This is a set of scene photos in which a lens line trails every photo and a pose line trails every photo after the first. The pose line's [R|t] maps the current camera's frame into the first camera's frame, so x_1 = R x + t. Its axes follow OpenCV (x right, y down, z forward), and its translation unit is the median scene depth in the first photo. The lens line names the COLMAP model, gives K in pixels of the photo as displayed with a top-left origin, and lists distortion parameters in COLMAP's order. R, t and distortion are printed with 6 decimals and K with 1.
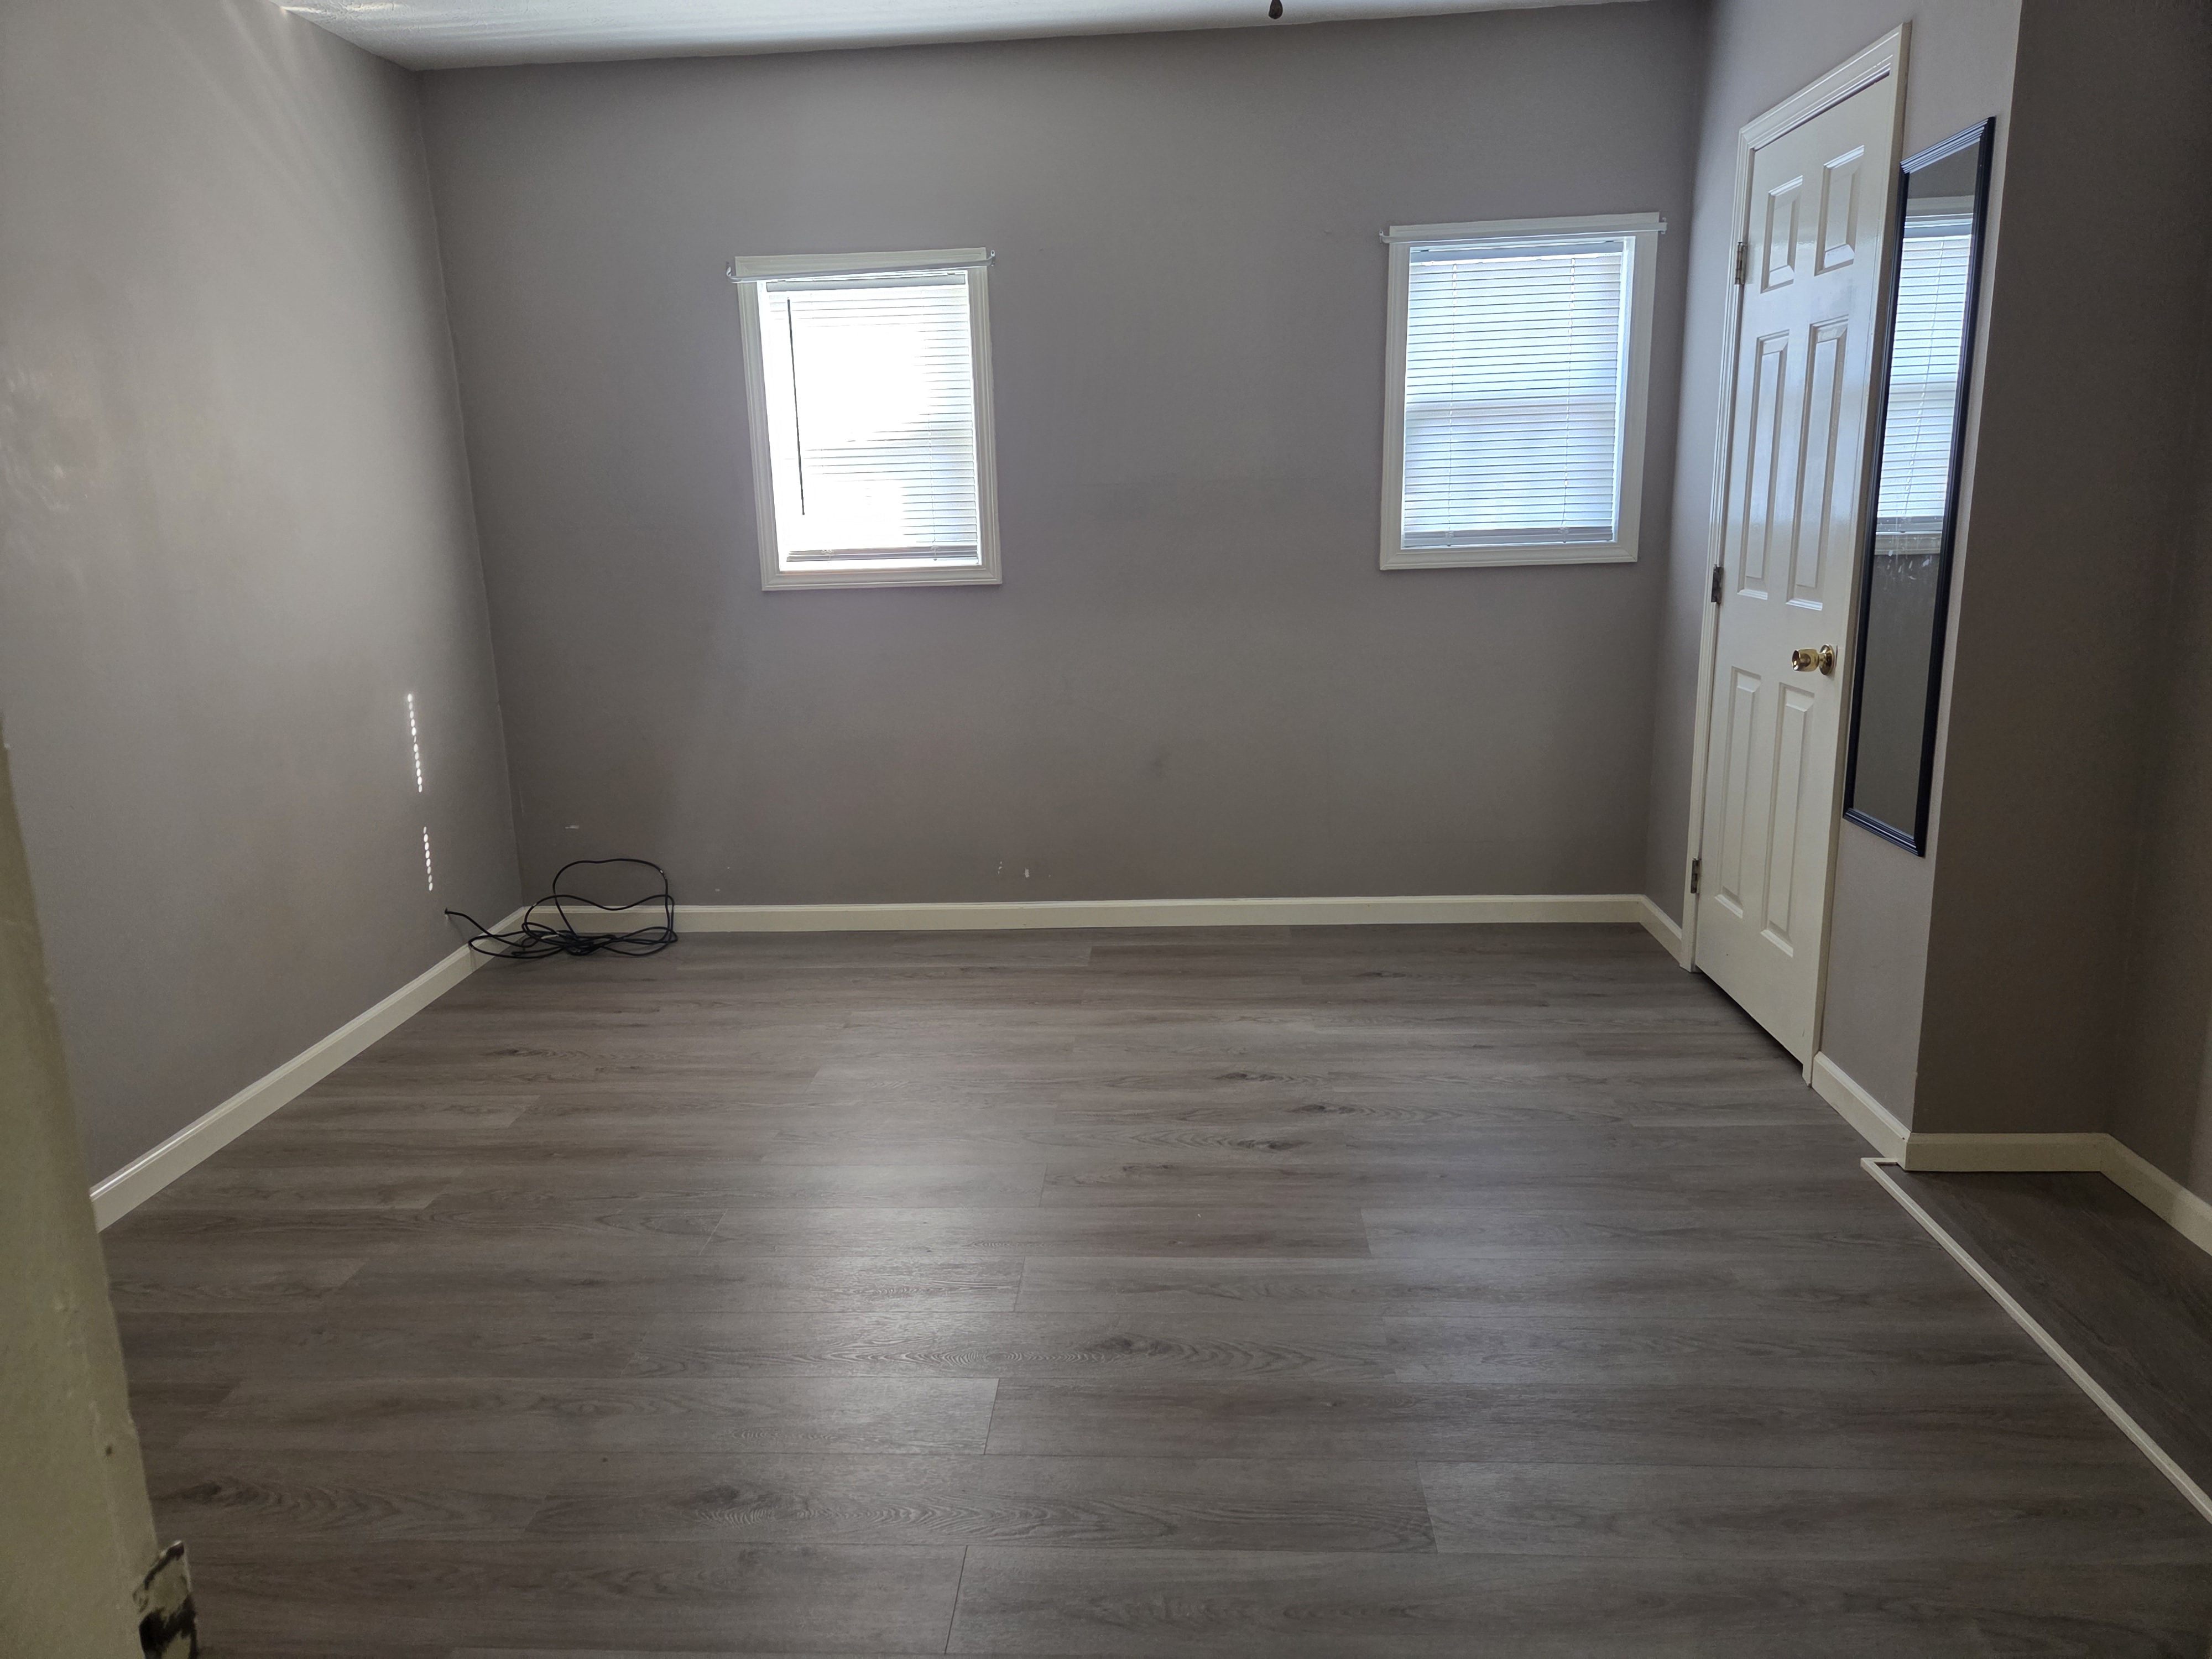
lens RADIAL K [[1476.6, 0, 1098.0], [0, 1476.6, 822.4], [0, 0, 1]] dist [0.081182, -0.084867]
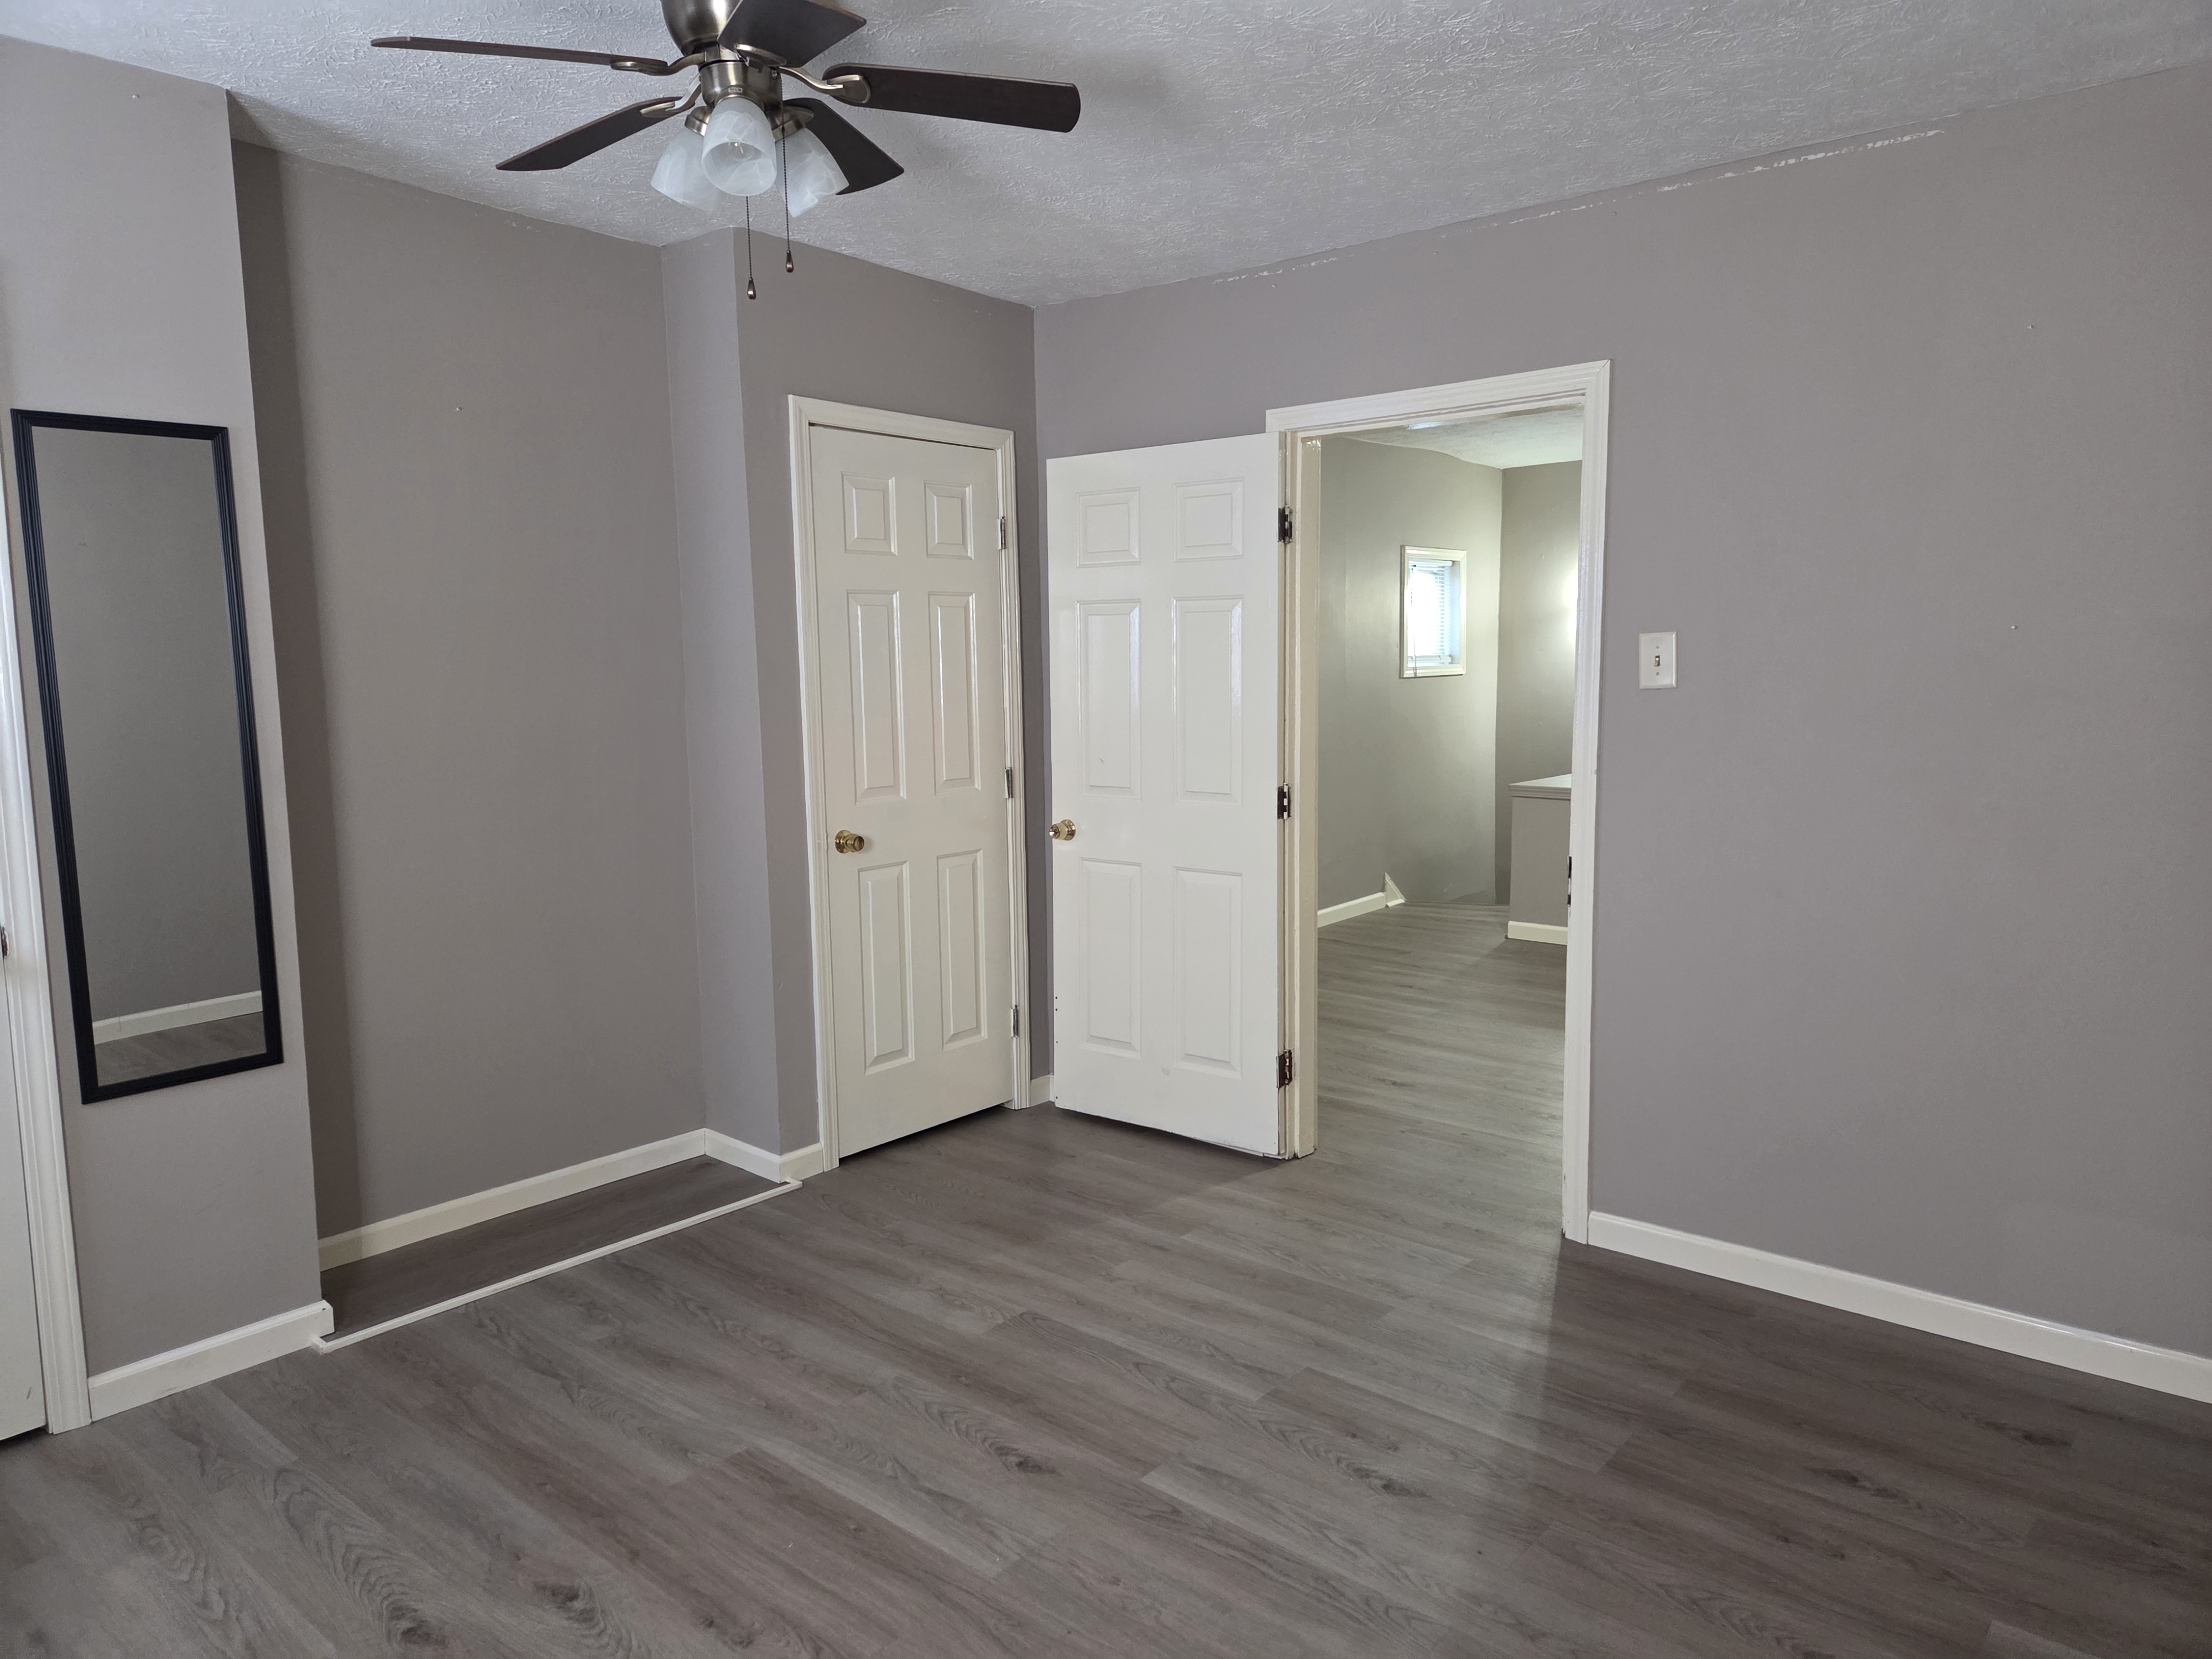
lens RADIAL K [[1476.6, 0, 1098.0], [0, 1476.6, 822.4], [0, 0, 1]] dist [0.081182, -0.084867]
pose [[-0.798174, -0.028297, 0.601761, -0.674096], [0.165963, 0.949914, 0.264801, -0.385903], [-0.579115, 0.311228, -0.753501, 1.632150]]
